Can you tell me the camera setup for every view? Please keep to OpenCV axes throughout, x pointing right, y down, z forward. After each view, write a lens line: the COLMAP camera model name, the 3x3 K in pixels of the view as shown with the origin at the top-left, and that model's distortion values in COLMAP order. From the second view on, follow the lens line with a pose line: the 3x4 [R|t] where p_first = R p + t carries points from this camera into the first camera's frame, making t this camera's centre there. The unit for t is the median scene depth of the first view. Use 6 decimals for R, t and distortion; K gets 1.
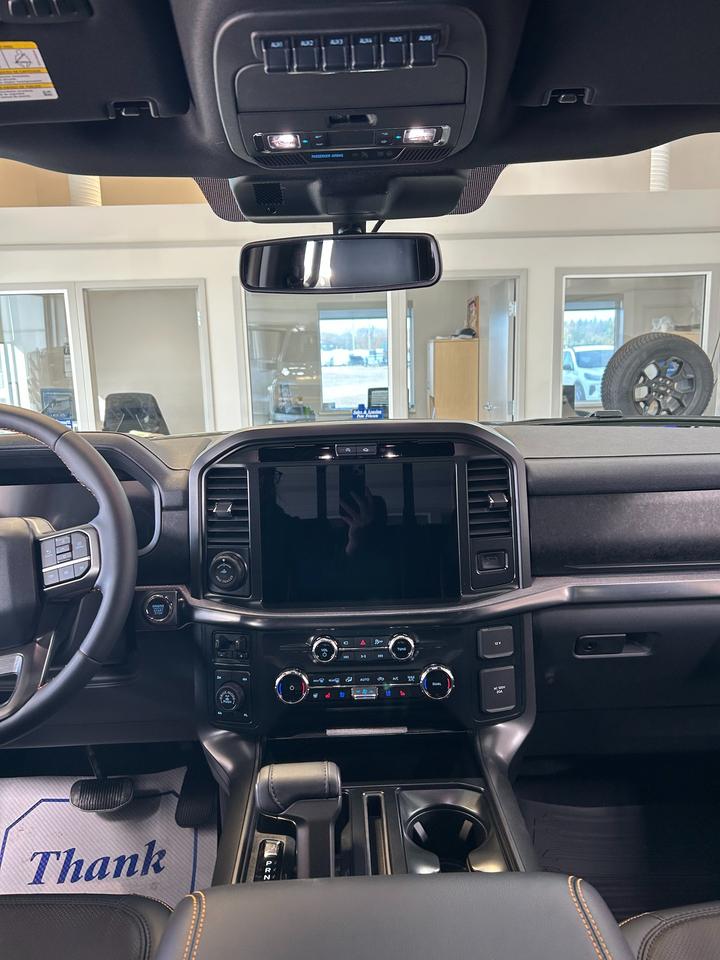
lens RADIAL K [[723.3, 0, 361.7], [0, 723.3, 484.4], [0, 0, 1]] dist [0.010069, 0.003544]
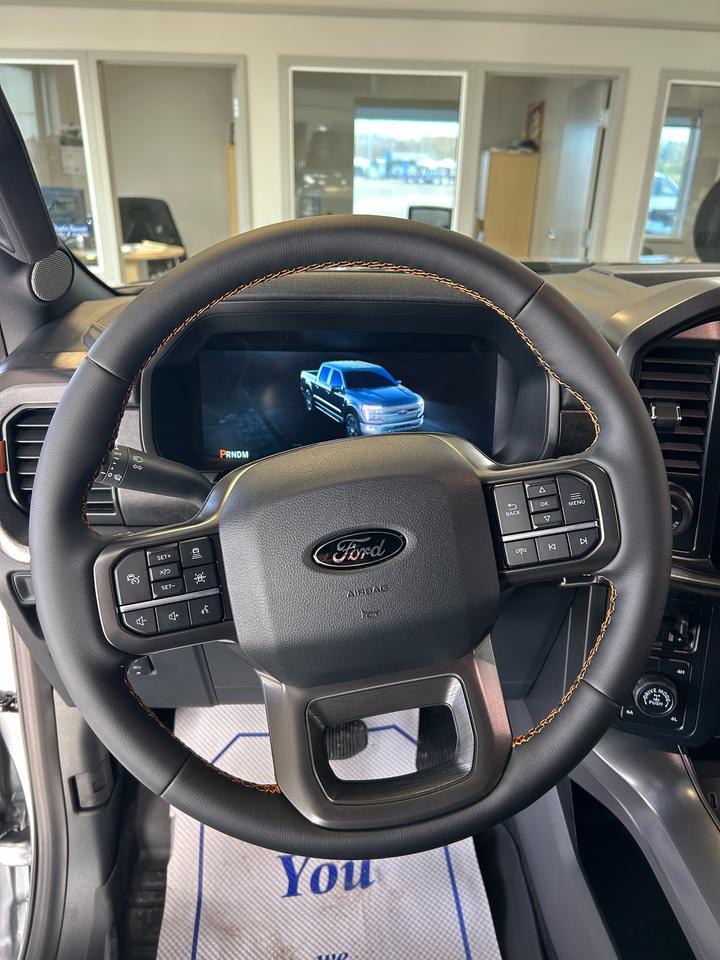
lens RADIAL K [[716.9, 0, 360.0], [0, 716.9, 480.0], [0, 0, 1]] dist [0.027449, -0.052911]
pose [[0.998260, 0.040914, 0.042451, -0.100246], [-0.049660, 0.971595, 0.231382, -0.008626], [-0.031779, -0.233087, 0.971936, 0.081949]]
